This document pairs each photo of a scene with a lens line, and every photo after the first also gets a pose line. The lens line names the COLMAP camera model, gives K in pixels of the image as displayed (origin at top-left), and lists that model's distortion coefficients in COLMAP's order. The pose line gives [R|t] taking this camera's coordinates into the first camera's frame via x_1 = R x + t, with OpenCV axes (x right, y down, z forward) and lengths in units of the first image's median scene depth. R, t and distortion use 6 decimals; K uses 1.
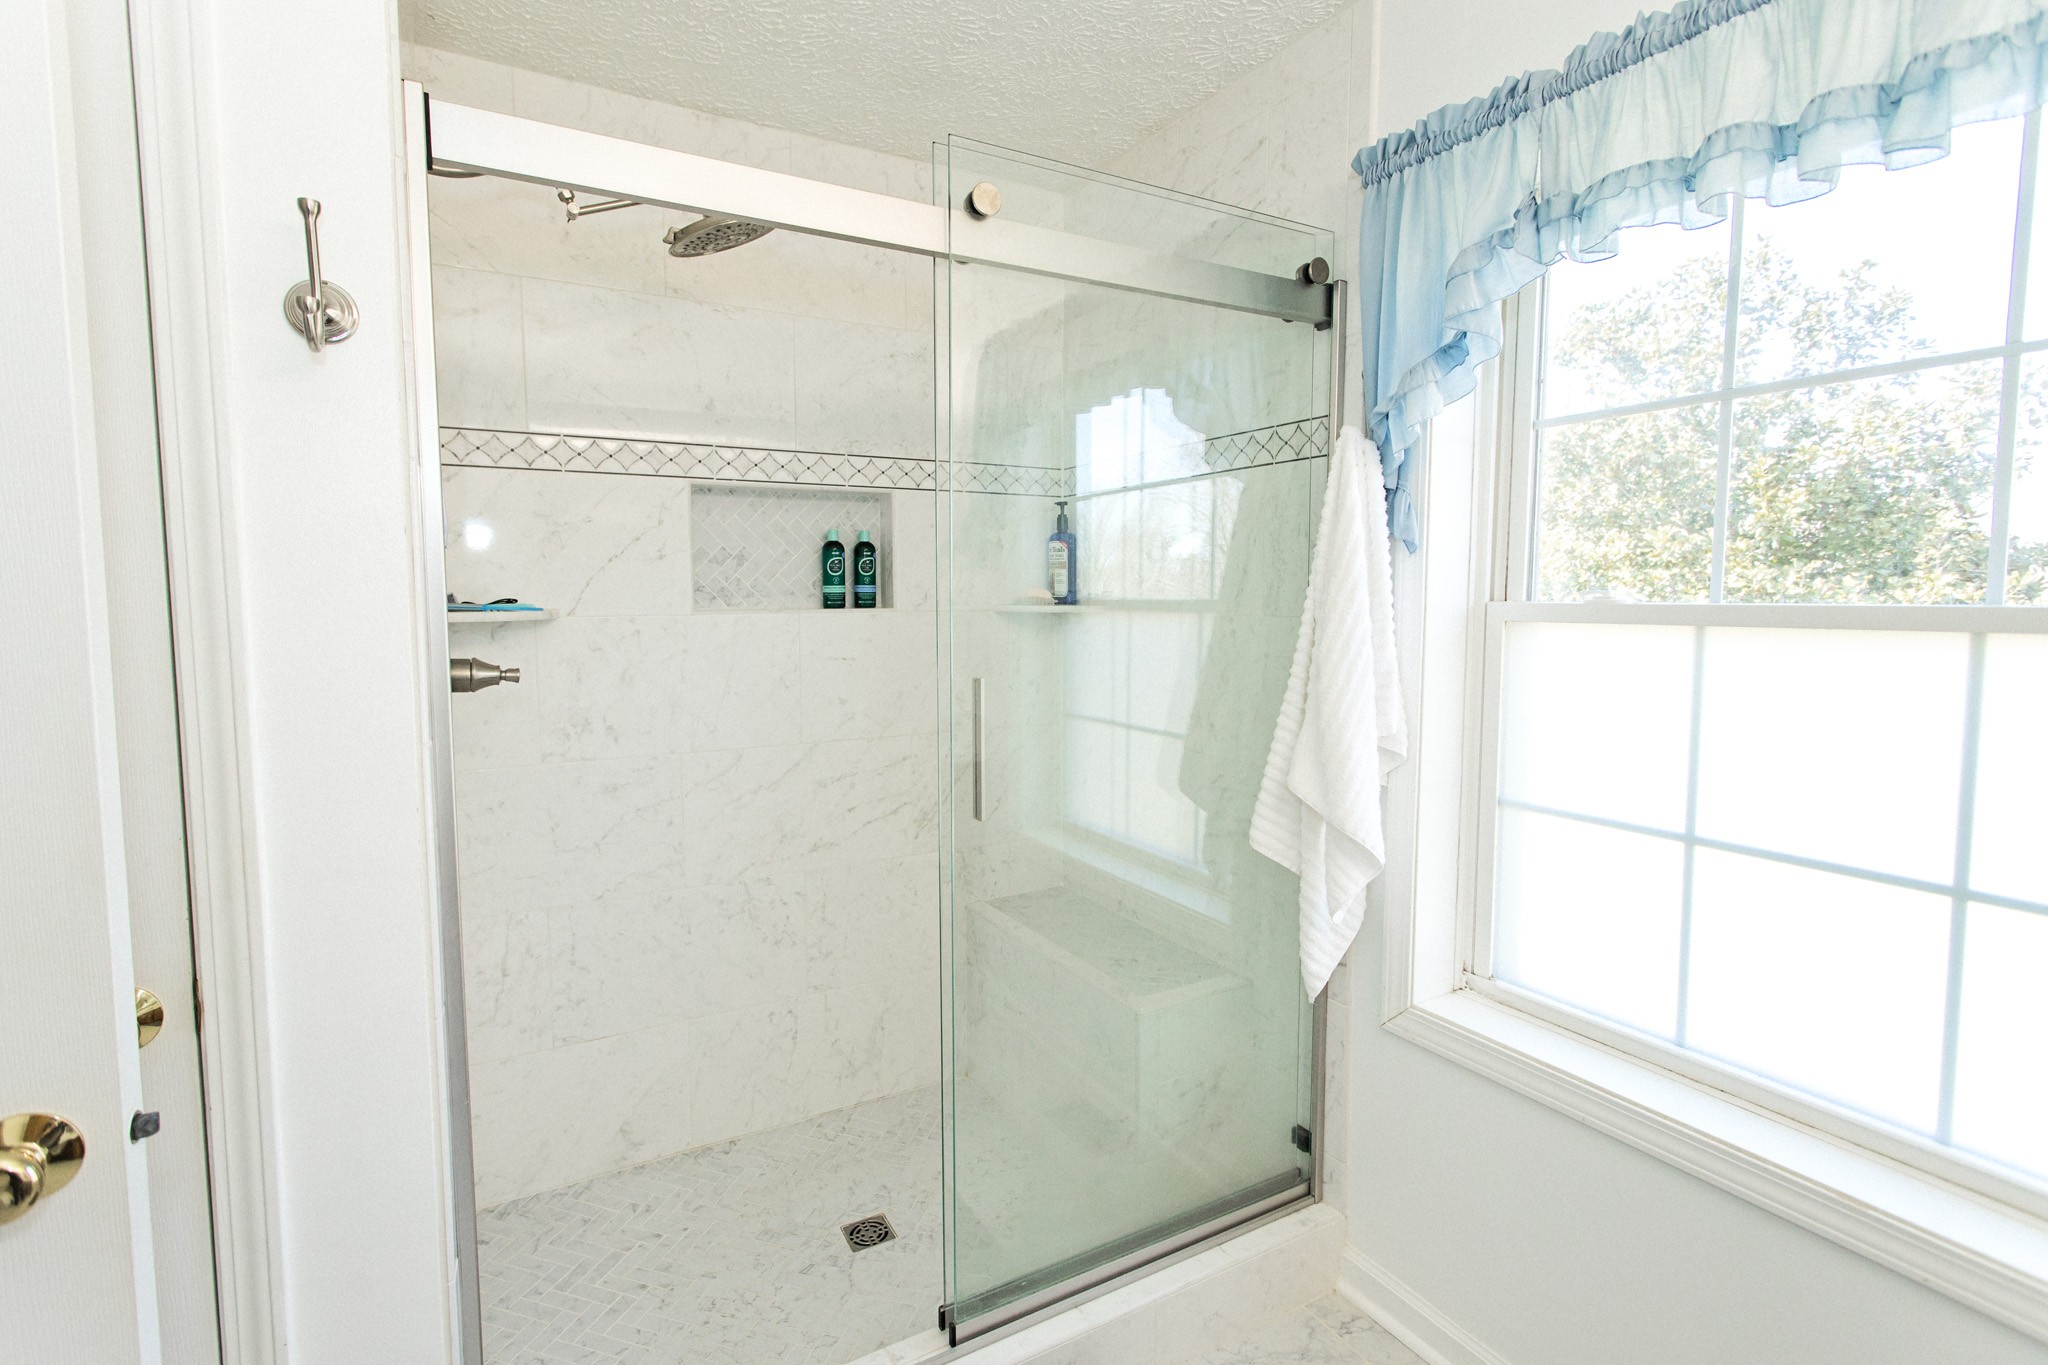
lens RADIAL K [[989.1, 0, 1008.6], [0, 989.1, 668.7], [0, 0, 1]] dist [0.002867, 0.001465]
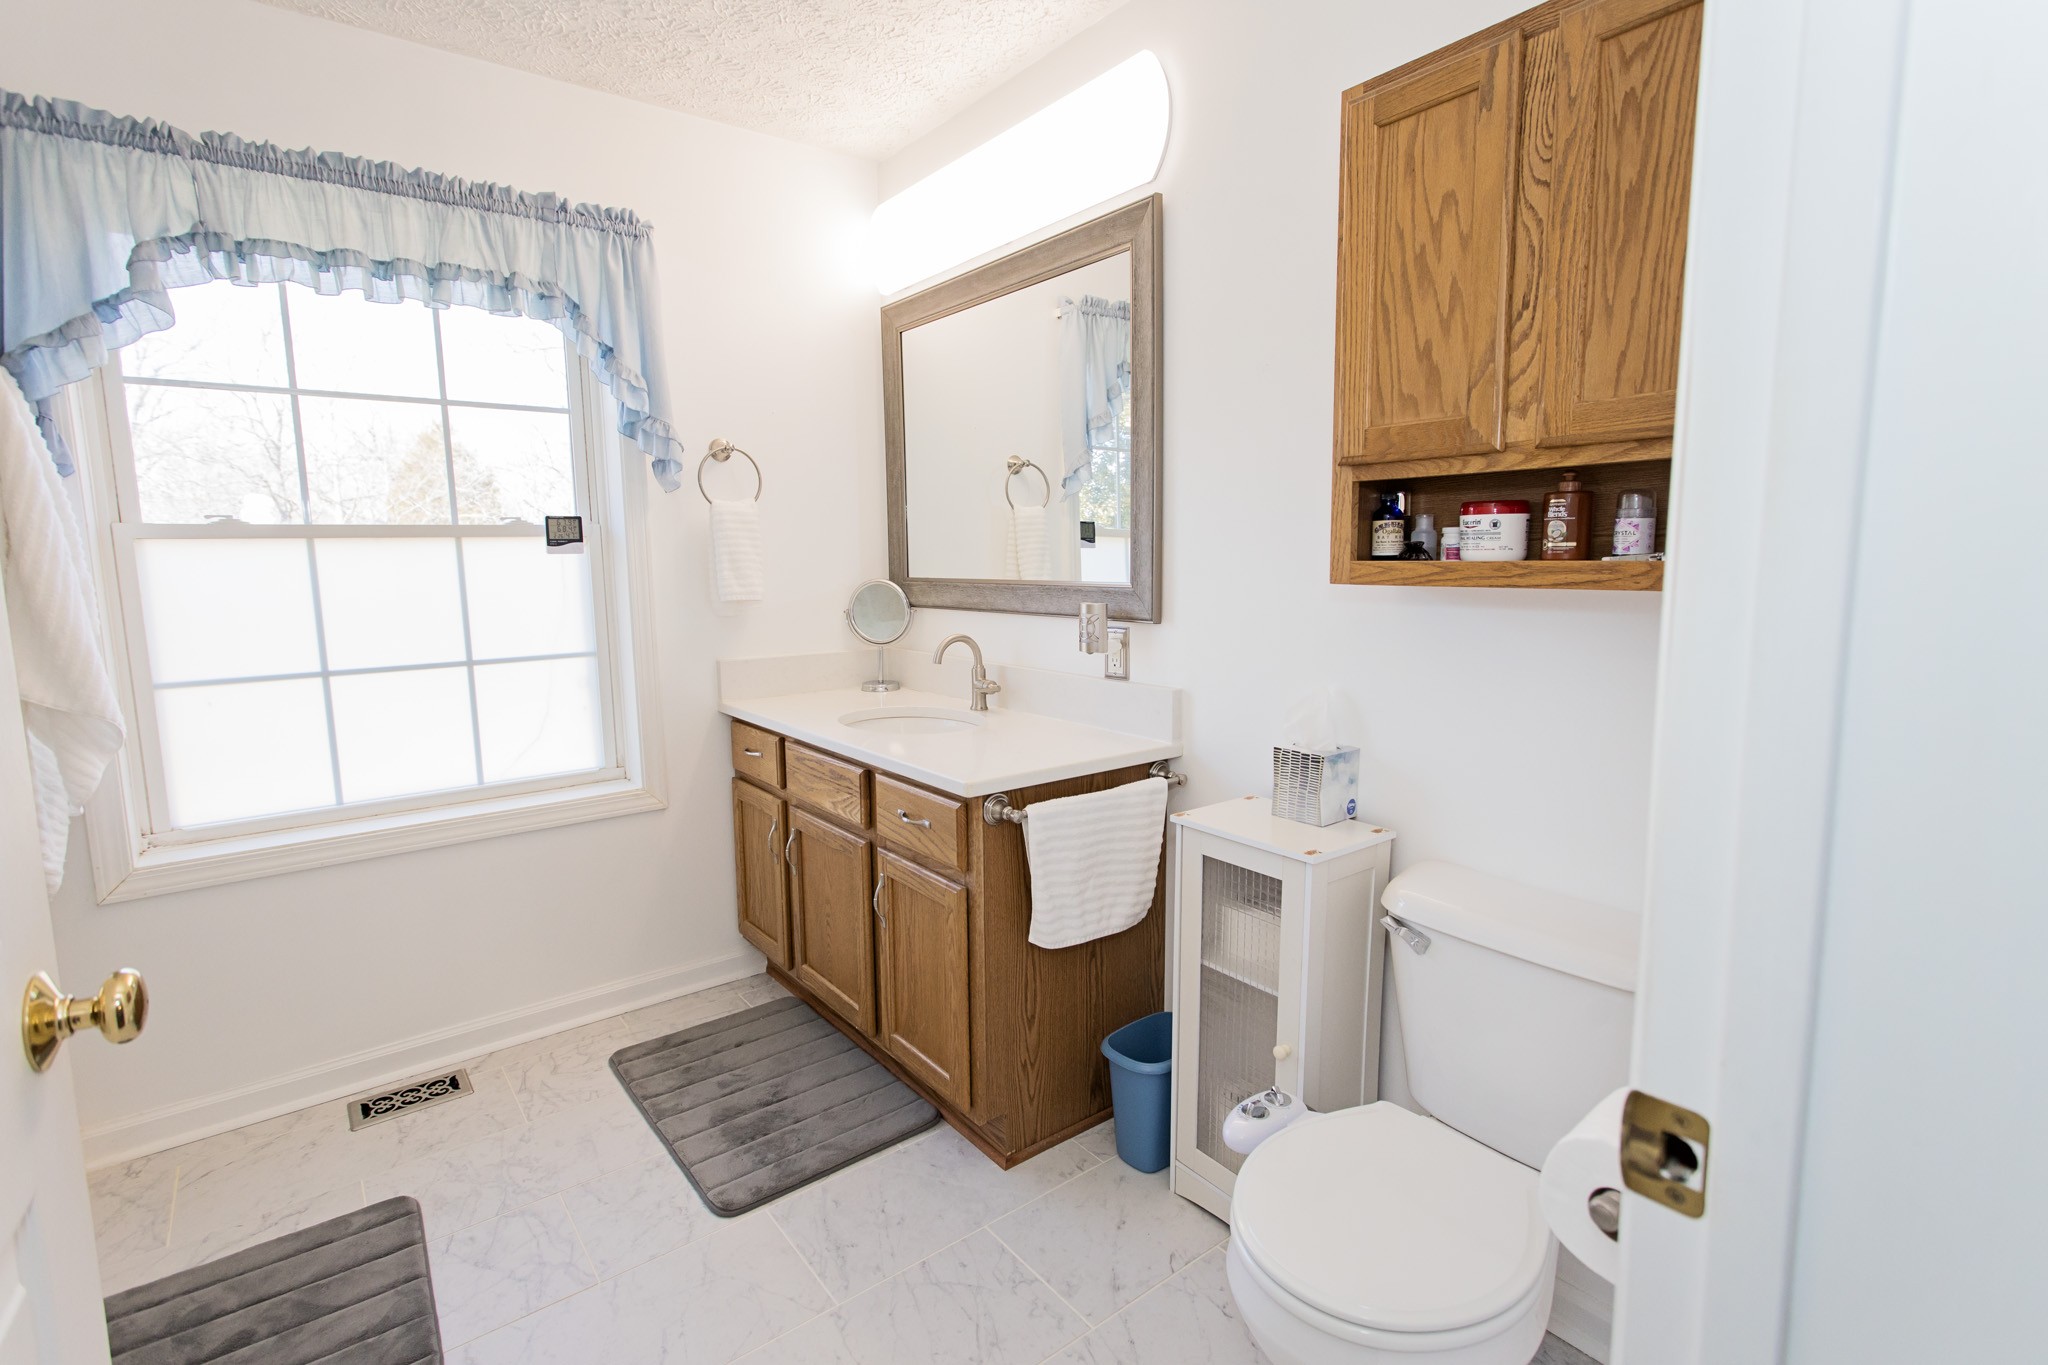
lens RADIAL K [[989.1, 0, 1008.6], [0, 989.1, 668.7], [0, 0, 1]] dist [0.002867, 0.001465]
pose [[-0.121545, -0.118956, 0.985432, -0.988609], [0.092951, 0.987066, 0.130618, 0.058623], [-0.988224, 0.107473, -0.108916, 0.091020]]
